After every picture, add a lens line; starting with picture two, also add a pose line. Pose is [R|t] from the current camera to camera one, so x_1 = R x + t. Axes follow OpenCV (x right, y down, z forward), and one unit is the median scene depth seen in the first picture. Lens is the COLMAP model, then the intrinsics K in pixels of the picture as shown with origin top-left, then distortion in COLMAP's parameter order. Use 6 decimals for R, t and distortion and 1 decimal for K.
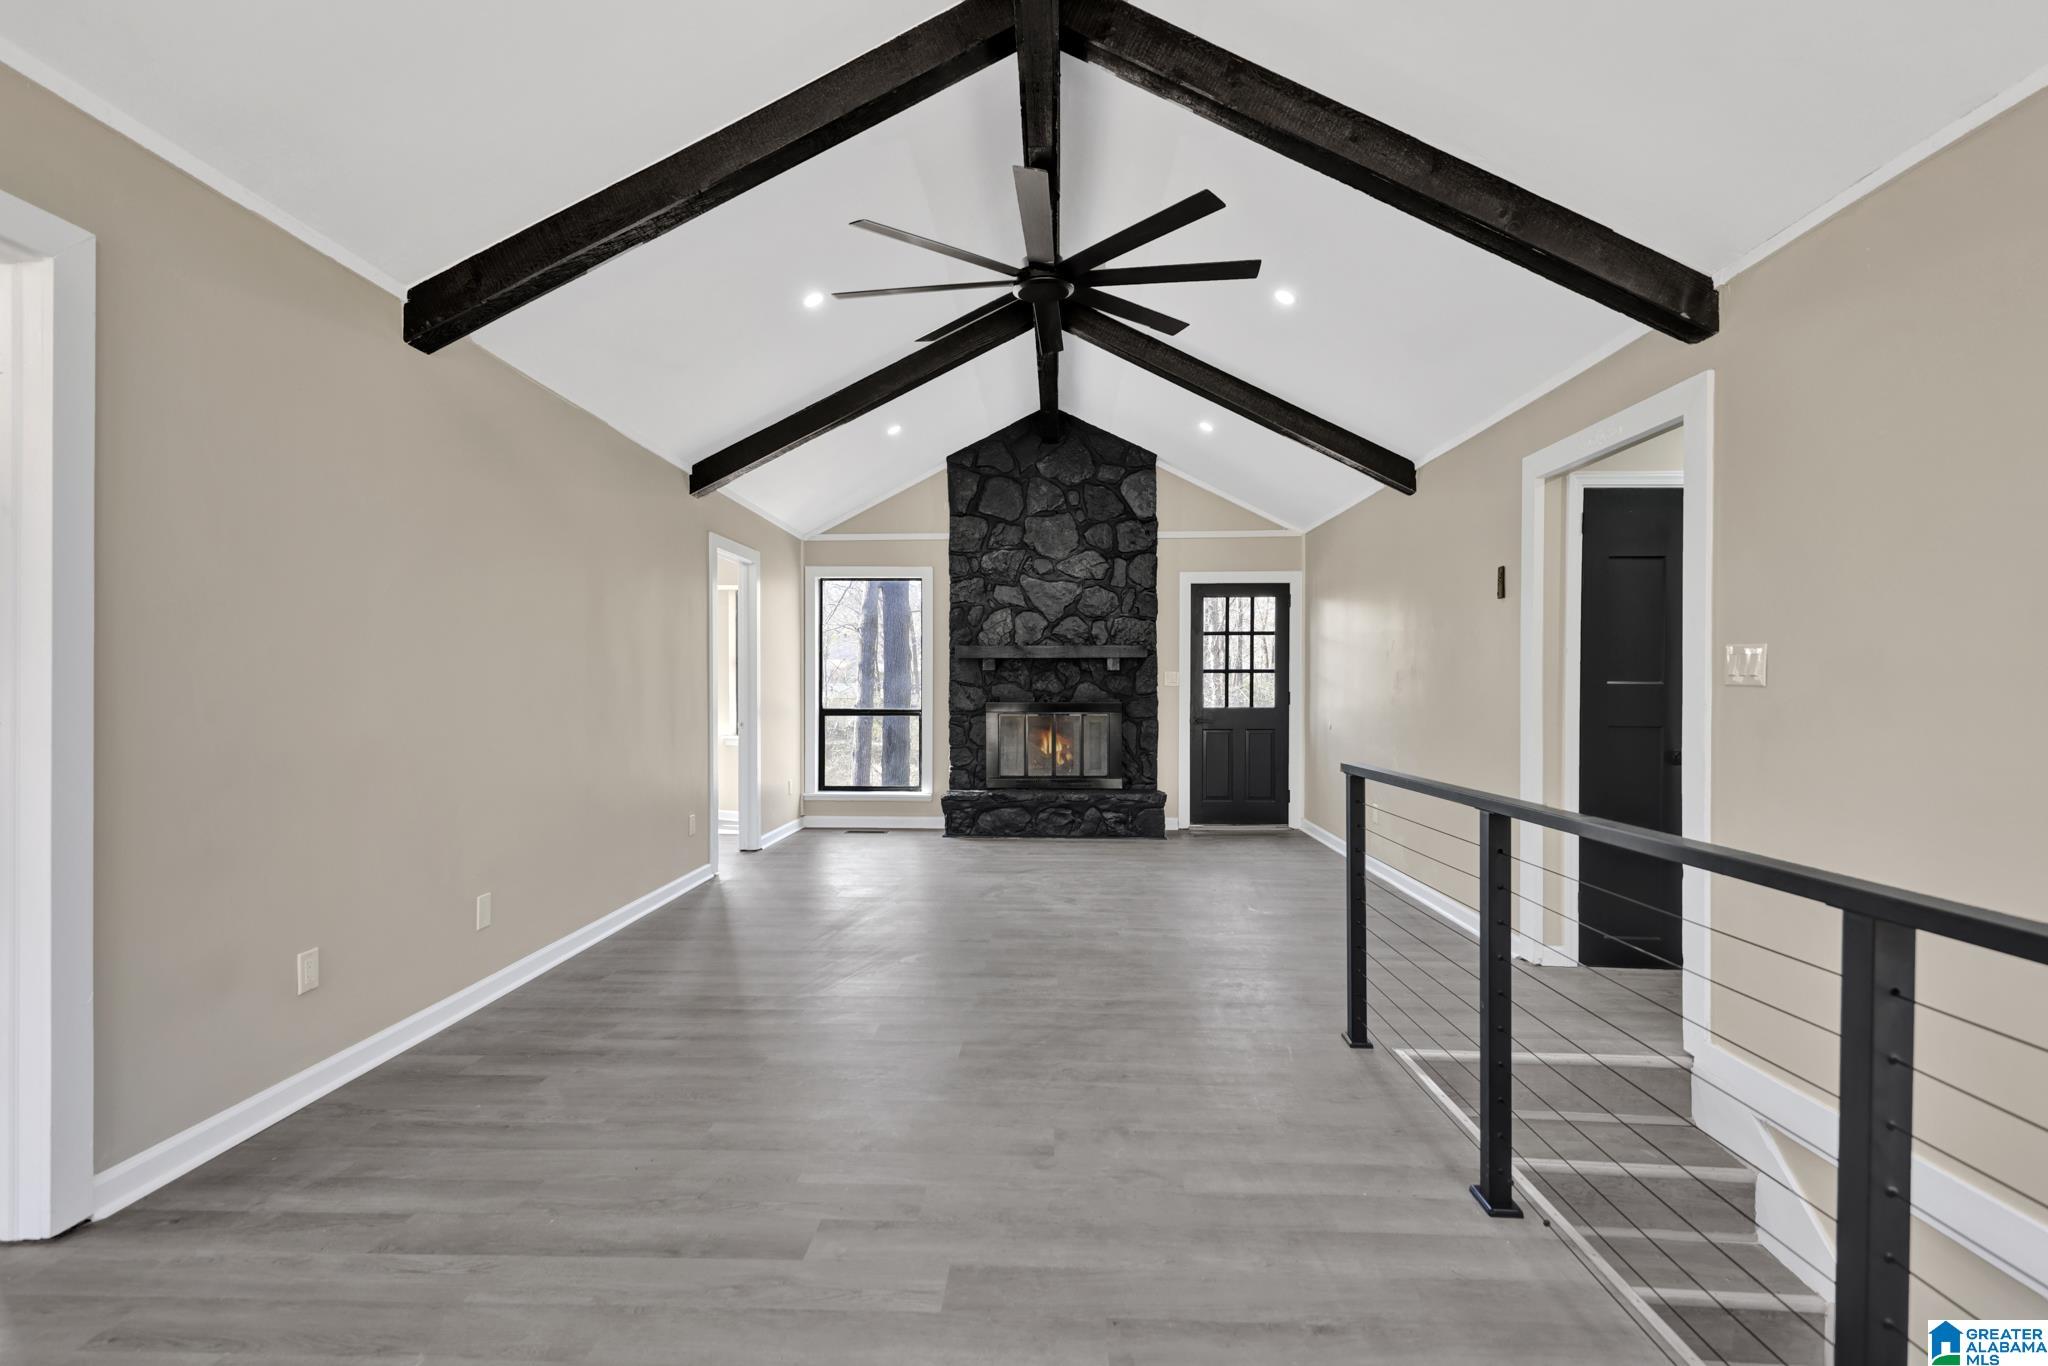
lens RADIAL K [[914.4, 0, 1020.4], [0, 914.4, 686.8], [0, 0, 1]] dist [0.008483, -0.003219]
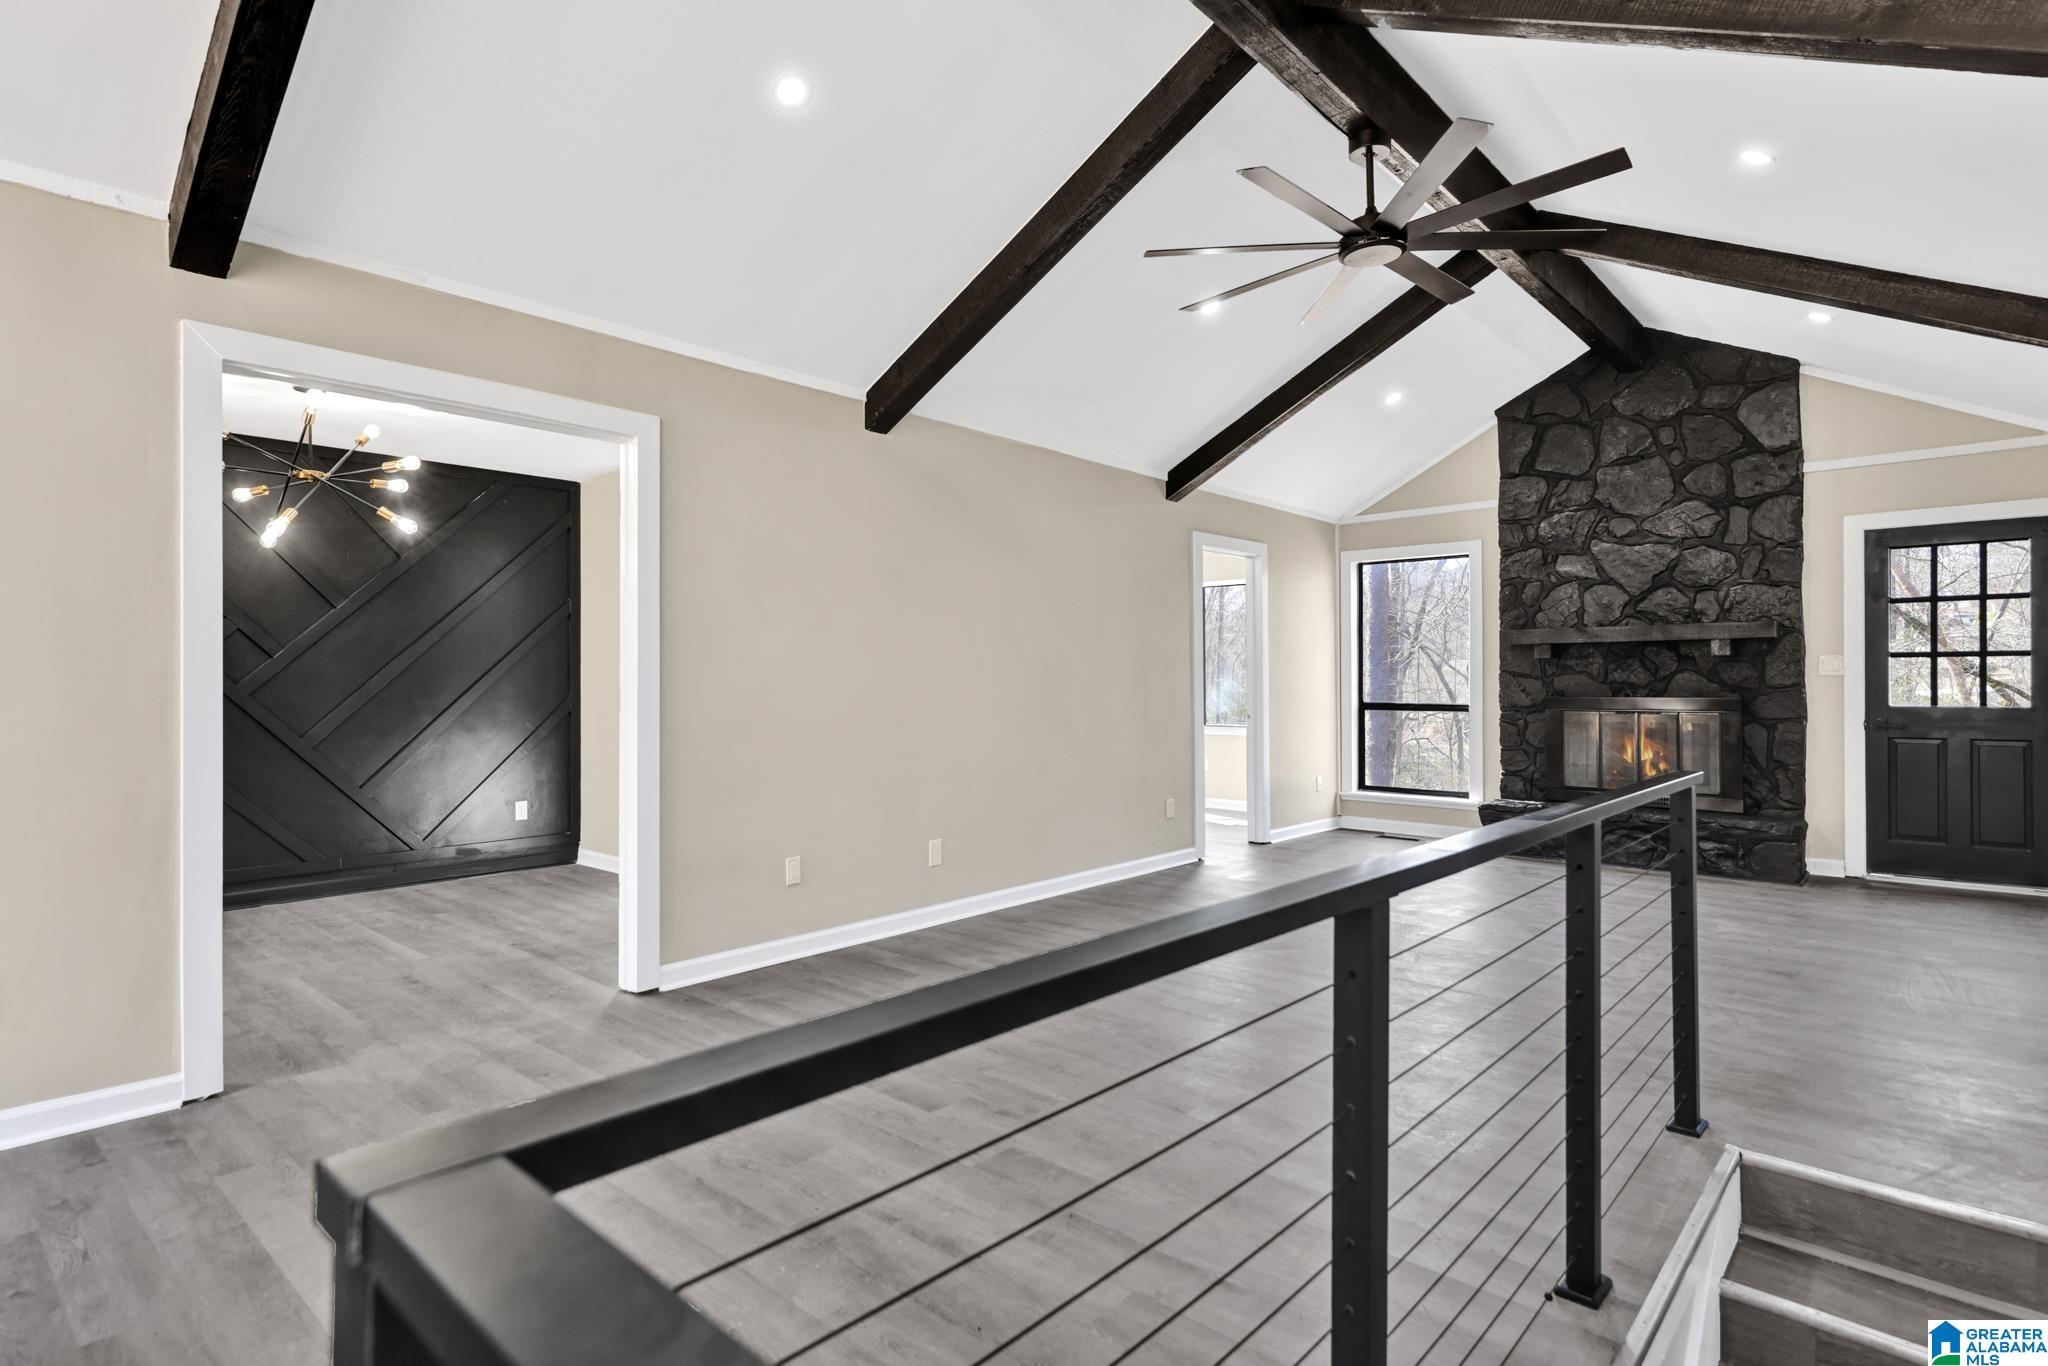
lens RADIAL K [[1023.7, 0, 1060.7], [0, 1023.7, 678.0], [0, 0, 1]] dist [0.011545, -0.003029]
pose [[0.782891, -0.004720, -0.622141, 0.198506], [0.003519, 0.999989, -0.003159, 0.001386], [0.622149, 0.000284, 0.782899, -0.009134]]
